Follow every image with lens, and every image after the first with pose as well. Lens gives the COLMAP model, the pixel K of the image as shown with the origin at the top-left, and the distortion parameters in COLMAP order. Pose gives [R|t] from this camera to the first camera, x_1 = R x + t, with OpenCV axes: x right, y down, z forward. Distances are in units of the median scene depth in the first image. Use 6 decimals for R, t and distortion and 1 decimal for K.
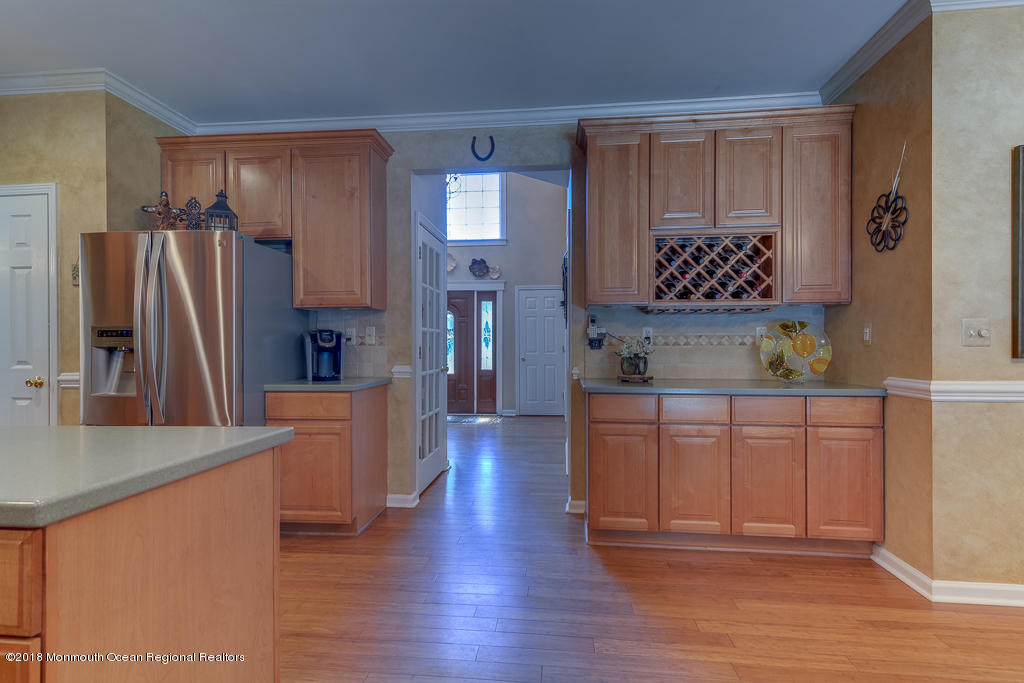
lens RADIAL K [[505.9, 0, 515.2], [0, 505.9, 343.9], [0, 0, 1]] dist [0.011022, -0.000763]
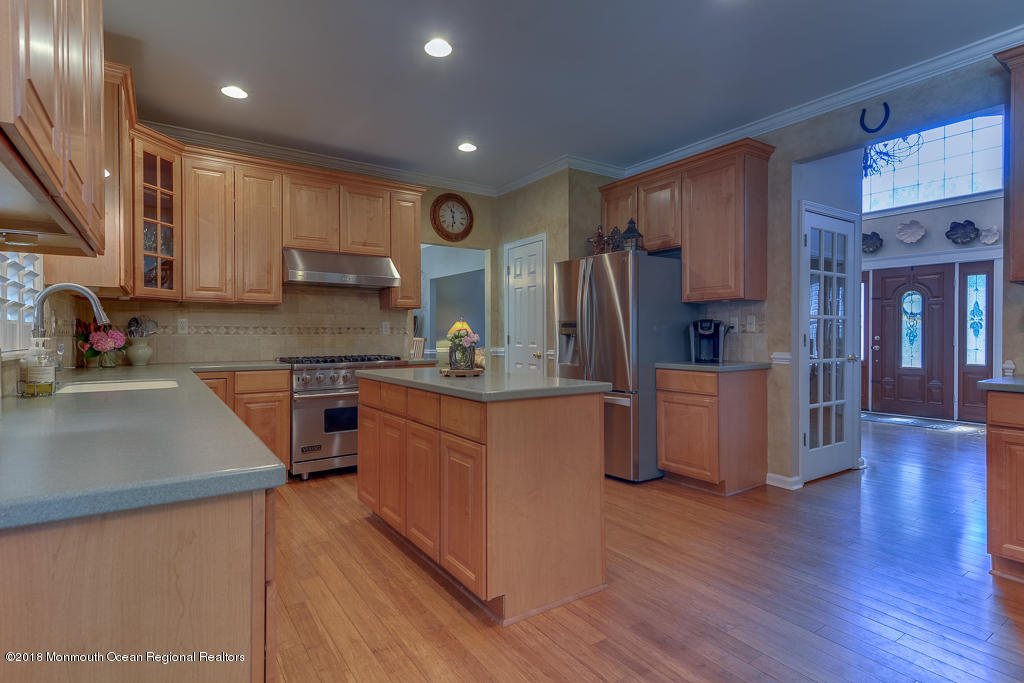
lens RADIAL K [[515.5, 0, 503.7], [0, 515.5, 335.8], [0, 0, 1]] dist [0.015144, 0.000118]
pose [[0.633833, 0.003326, -0.773463, 0.254927], [0.002678, 0.999975, 0.006495, 0.000549], [0.773465, -0.006188, 0.633808, -0.128357]]
